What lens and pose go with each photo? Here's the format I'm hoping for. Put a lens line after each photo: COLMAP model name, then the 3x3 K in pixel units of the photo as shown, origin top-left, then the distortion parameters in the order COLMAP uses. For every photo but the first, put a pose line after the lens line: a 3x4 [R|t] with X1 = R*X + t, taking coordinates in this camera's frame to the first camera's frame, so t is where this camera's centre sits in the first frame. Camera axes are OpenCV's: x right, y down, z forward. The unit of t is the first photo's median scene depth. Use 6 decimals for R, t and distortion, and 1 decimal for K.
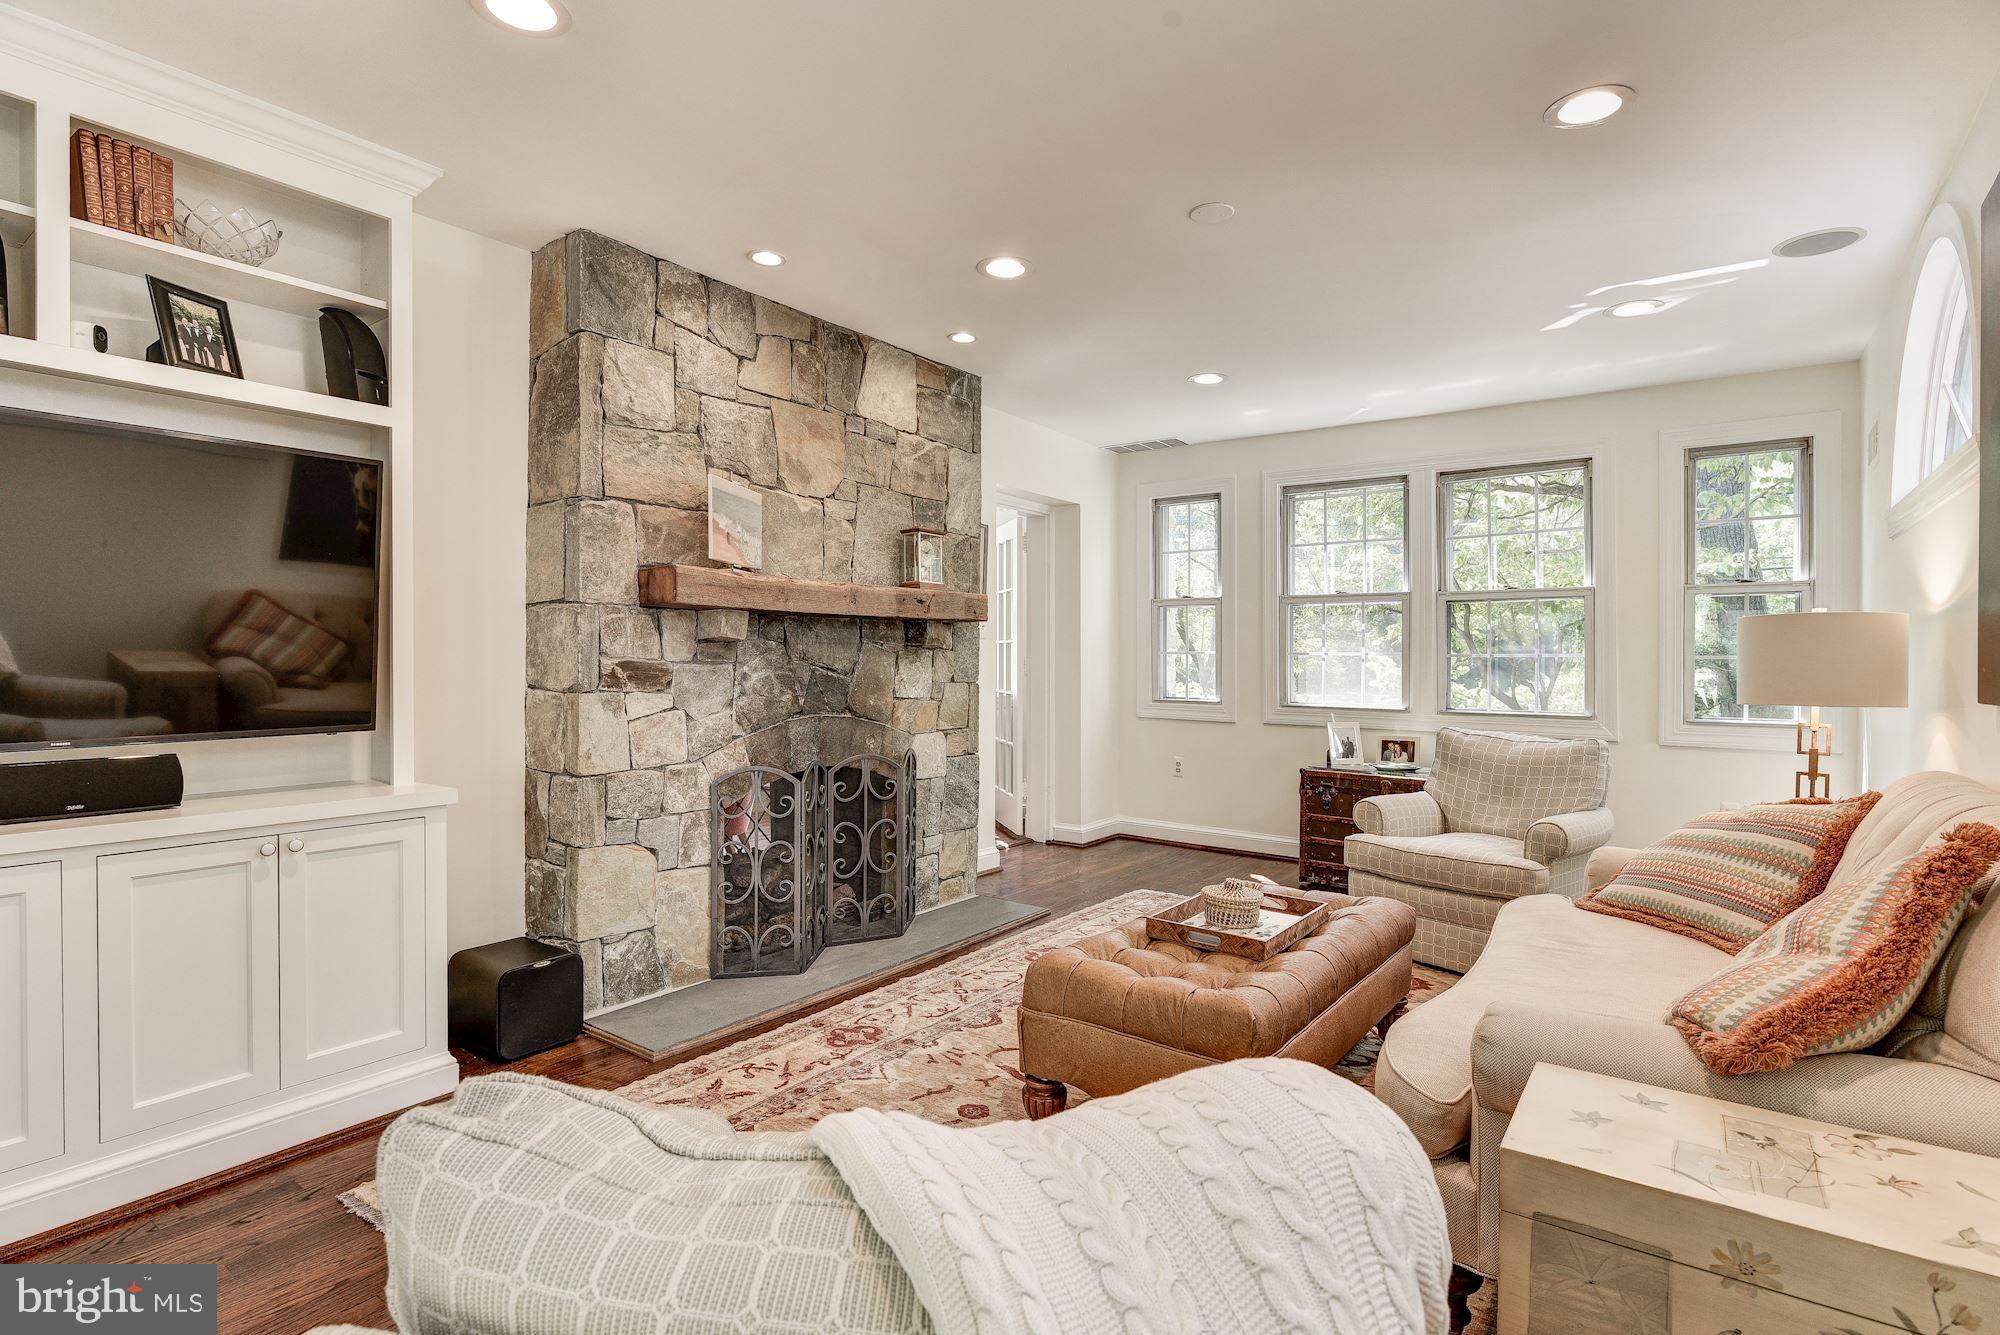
lens RADIAL K [[984.2, 0, 1003.9], [0, 984.2, 670.9], [0, 0, 1]] dist [-0.004253, -0.001247]
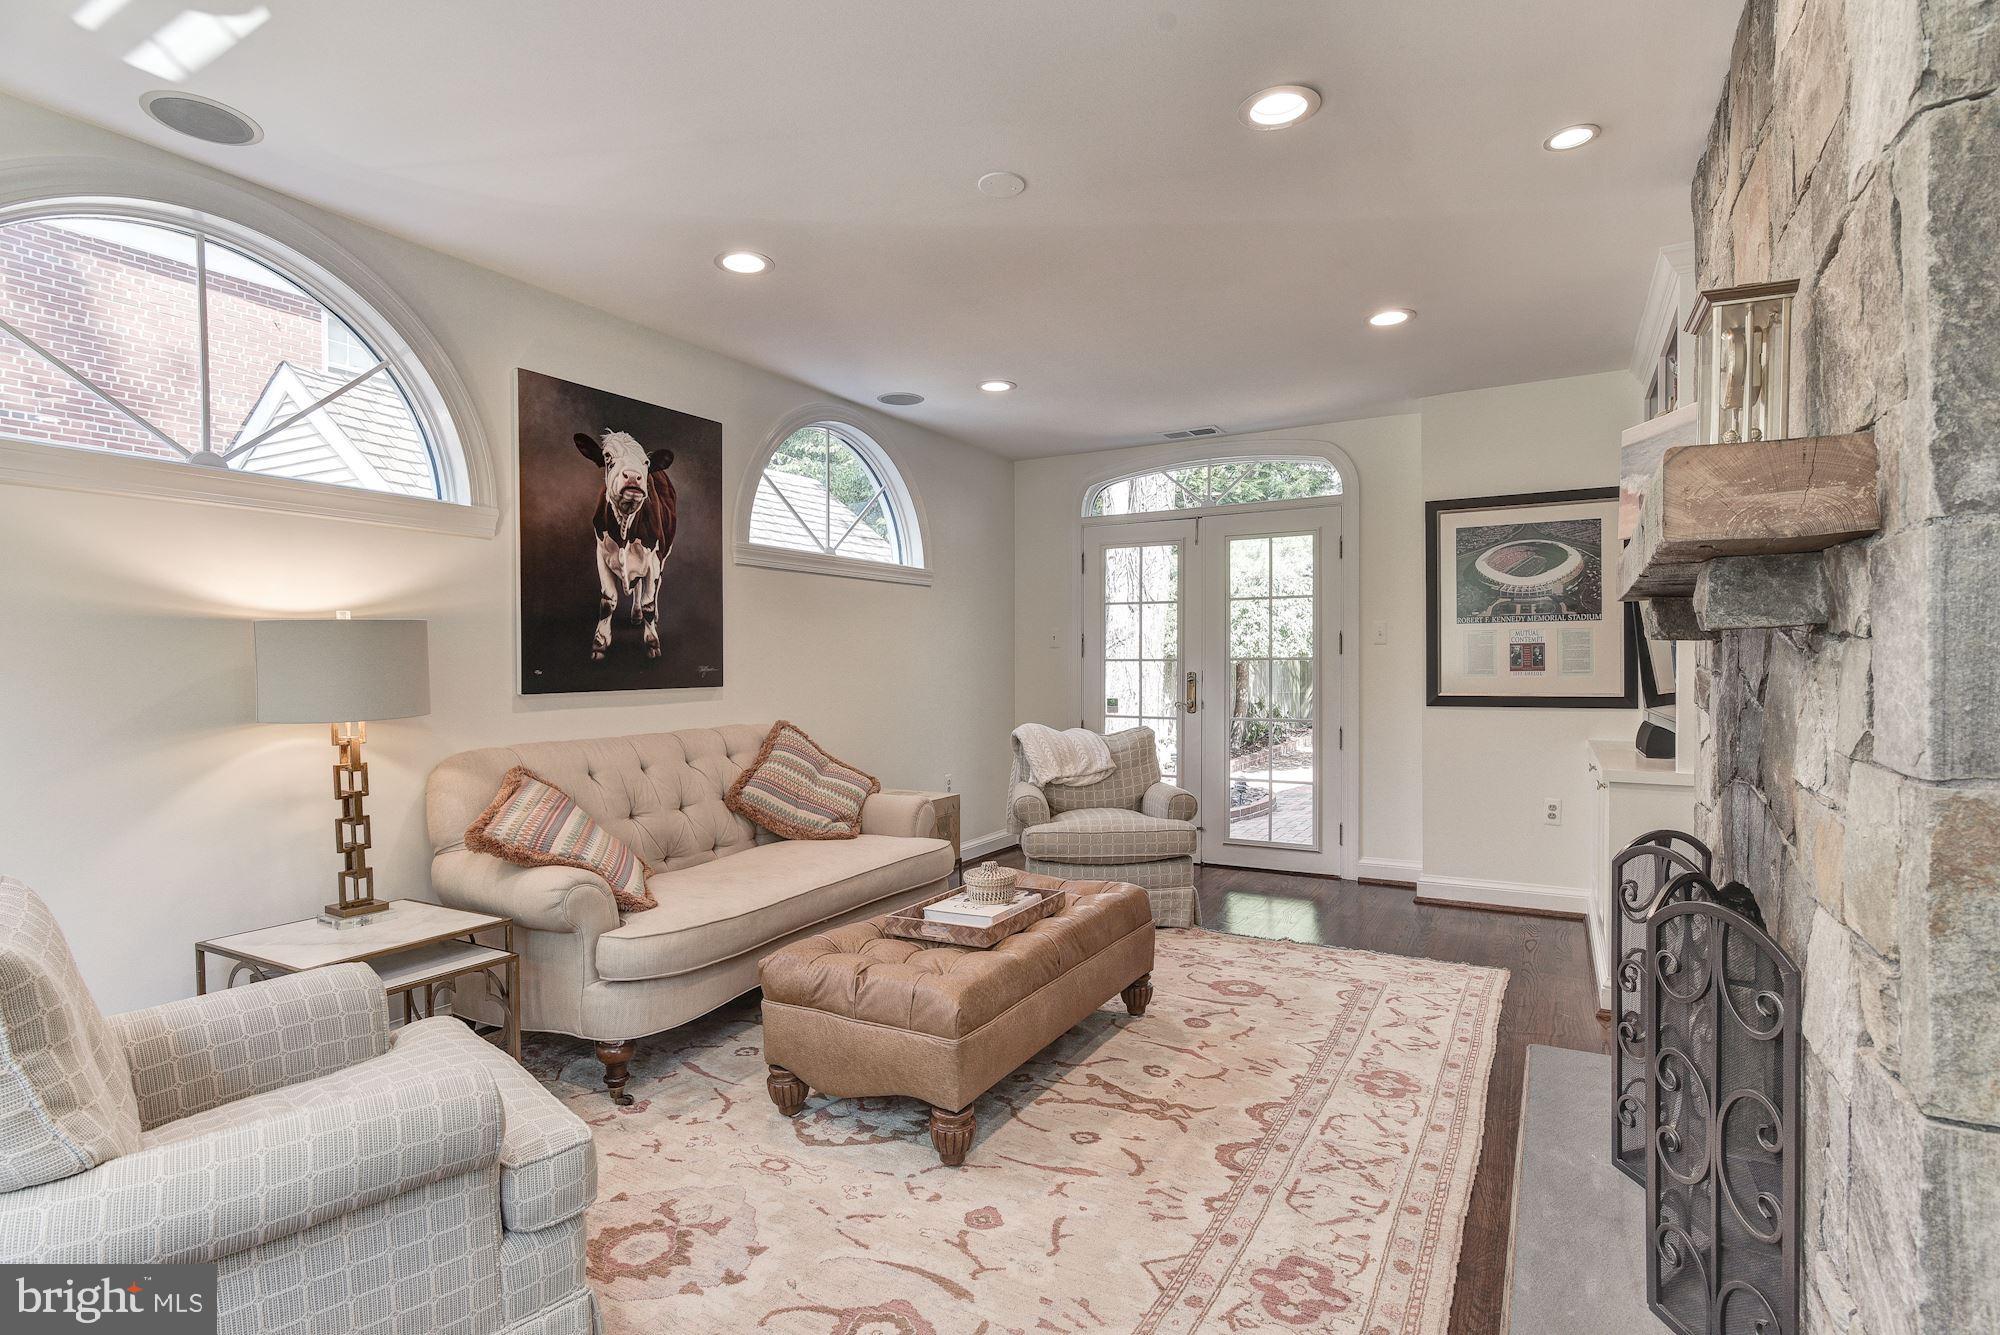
lens RADIAL K [[967.7, 0, 1003.9], [0, 967.7, 672.2], [0, 0, 1]] dist [-0.008450, -0.000159]
pose [[-0.992780, 0.000419, -0.119949, 0.252800], [-0.002216, 0.999759, 0.021833, -0.021584], [0.119930, 0.021942, -0.992540, 1.519180]]
